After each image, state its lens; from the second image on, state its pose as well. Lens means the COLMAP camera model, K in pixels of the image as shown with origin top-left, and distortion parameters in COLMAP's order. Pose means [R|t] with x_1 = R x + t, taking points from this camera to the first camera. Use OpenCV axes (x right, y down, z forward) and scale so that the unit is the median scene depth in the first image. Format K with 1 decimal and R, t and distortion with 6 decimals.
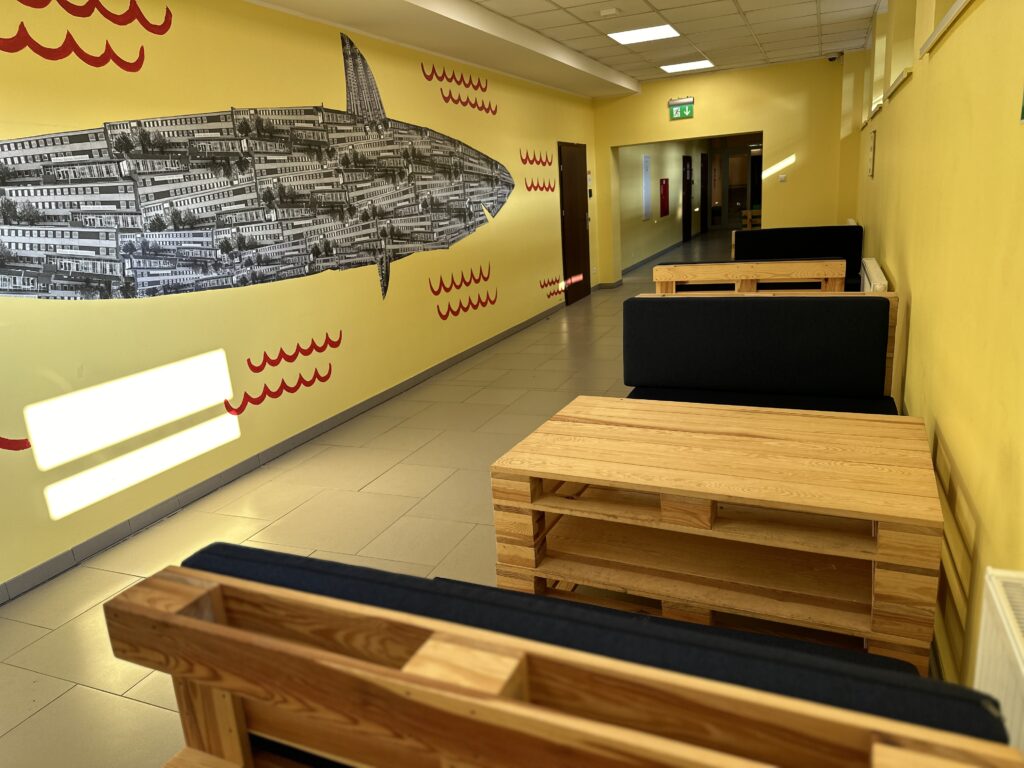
lens RADIAL K [[724.4, 0, 512.0], [0, 724.4, 384.0], [0, 0, 1]] dist [0.114187, -0.174763]
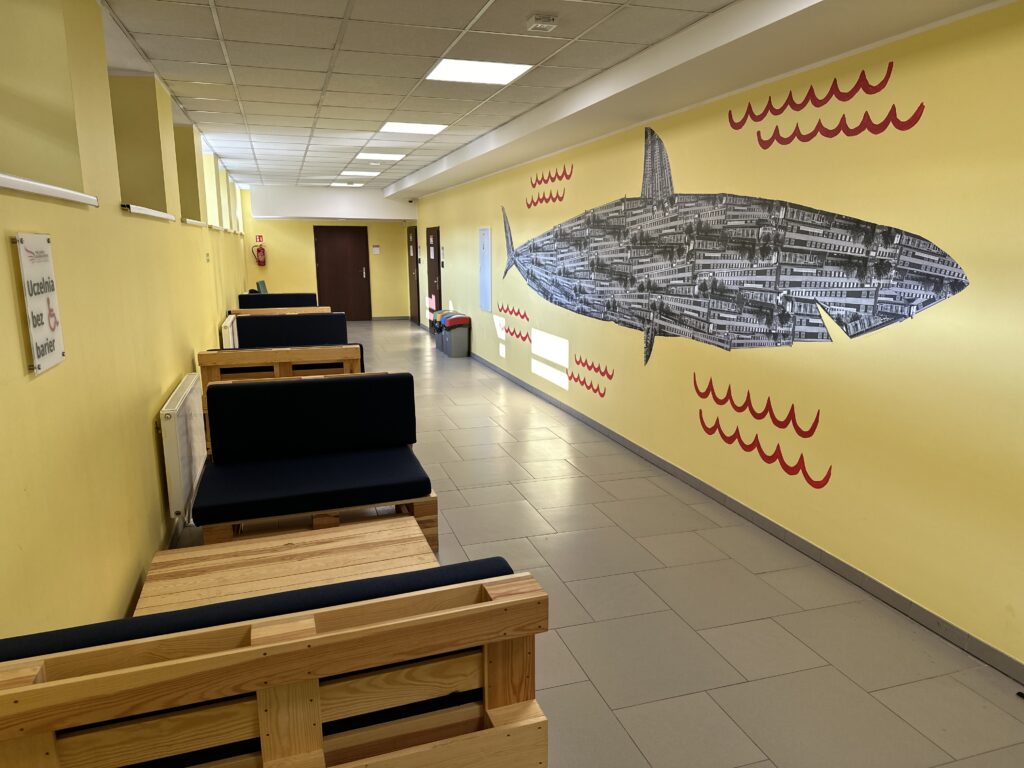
lens RADIAL K [[724.4, 0, 512.0], [0, 724.4, 384.0], [0, 0, 1]] dist [0.114187, -0.174763]
pose [[-0.762947, 0.200062, -0.614725, 0.619121], [-0.100162, 0.902843, 0.418142, -0.508492], [0.638655, 0.380592, -0.668782, 1.573396]]
